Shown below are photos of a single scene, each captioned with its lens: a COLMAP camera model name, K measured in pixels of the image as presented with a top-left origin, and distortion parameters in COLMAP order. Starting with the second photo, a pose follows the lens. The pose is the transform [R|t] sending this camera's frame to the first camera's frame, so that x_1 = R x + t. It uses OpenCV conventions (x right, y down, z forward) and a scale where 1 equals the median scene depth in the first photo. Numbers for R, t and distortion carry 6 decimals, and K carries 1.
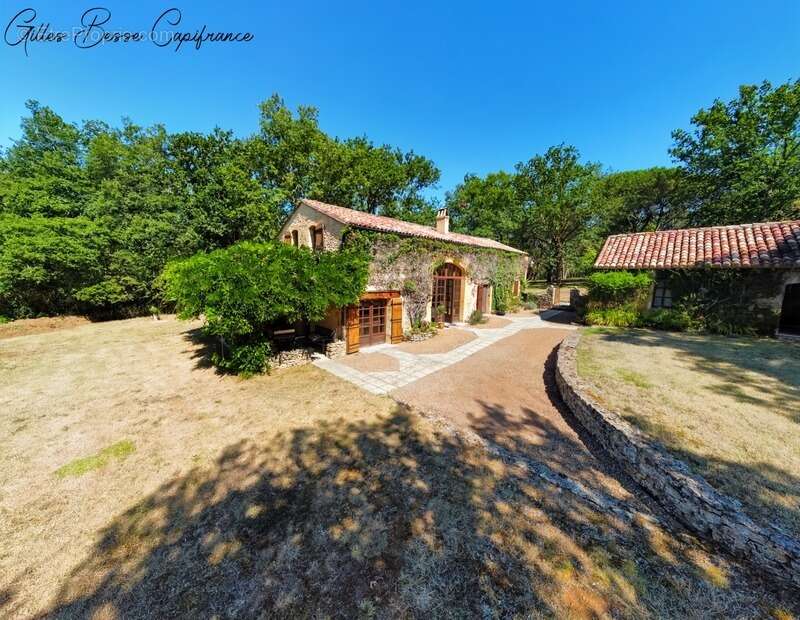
lens RADIAL K [[260.6, 0, 402.1], [0, 260.6, 300.2], [0, 0, 1]] dist [-0.001539, 0.000259]
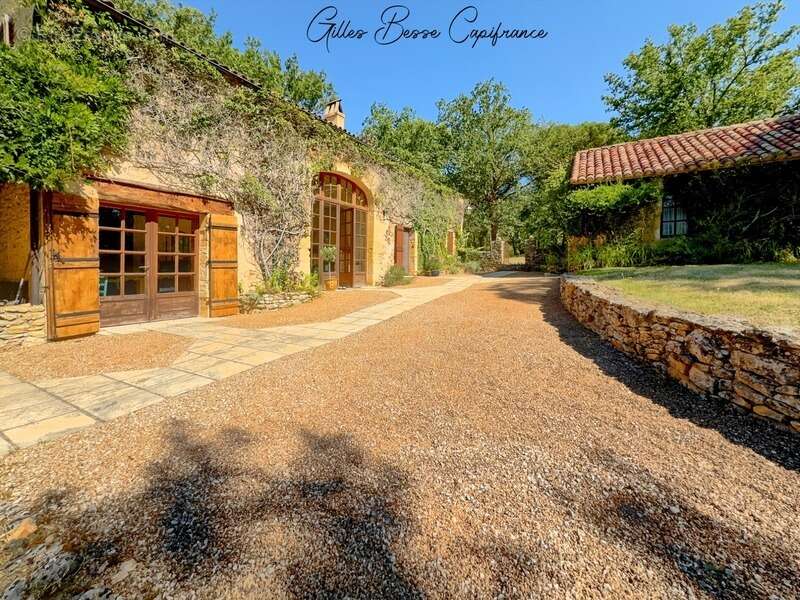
lens RADIAL K [[316.1, 0, 384.6], [0, 316.1, 284.0], [0, 0, 1]] dist [0.000267, -0.000145]
pose [[0.969123, -0.021720, 0.245618, 0.102866], [0.034482, 0.998263, -0.047777, 0.133601], [-0.244154, 0.054772, 0.968189, 0.373313]]
